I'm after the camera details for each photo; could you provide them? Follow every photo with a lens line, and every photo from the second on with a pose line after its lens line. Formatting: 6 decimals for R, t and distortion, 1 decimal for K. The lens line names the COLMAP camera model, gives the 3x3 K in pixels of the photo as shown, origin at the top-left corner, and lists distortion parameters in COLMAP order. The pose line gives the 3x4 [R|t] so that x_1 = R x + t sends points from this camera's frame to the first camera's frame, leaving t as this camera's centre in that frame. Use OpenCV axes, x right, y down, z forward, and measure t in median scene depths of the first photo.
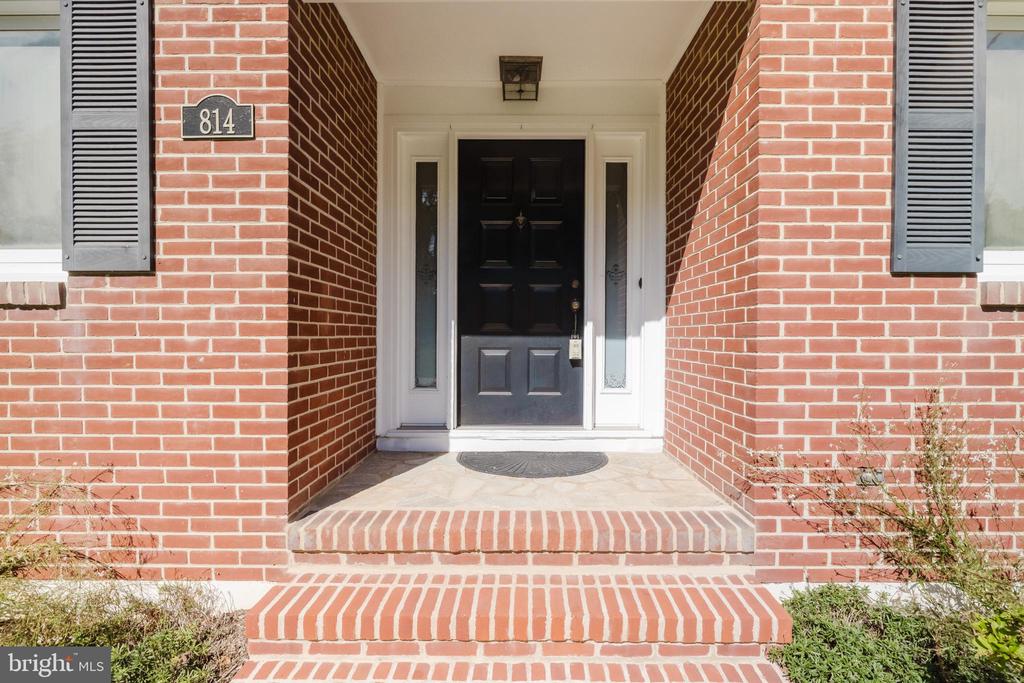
lens RADIAL K [[509.5, 0, 512.8], [0, 509.5, 343.3], [0, 0, 1]] dist [-0.000572, -0.000010]
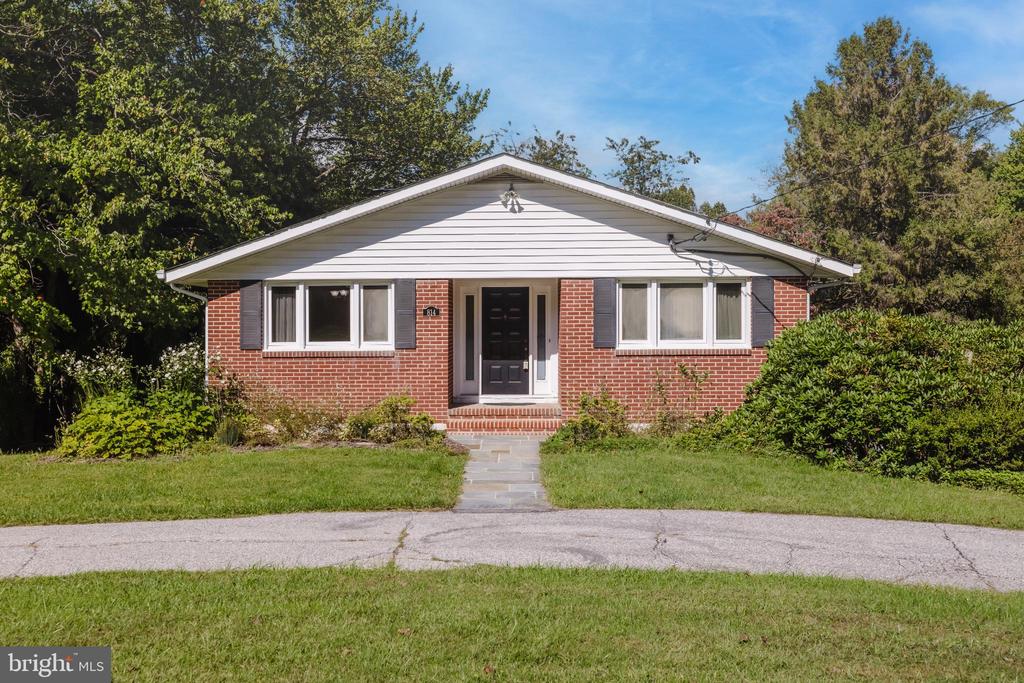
lens RADIAL K [[984.3, 0, 512.2], [0, 984.3, 339.3], [0, 0, 1]] dist [-0.001711, 0.000000]
pose [[0.999960, -0.005519, 0.007008, 0.015239], [0.005535, 0.999982, -0.002261, -0.115221], [-0.006995, 0.002299, 0.999973, -4.231587]]
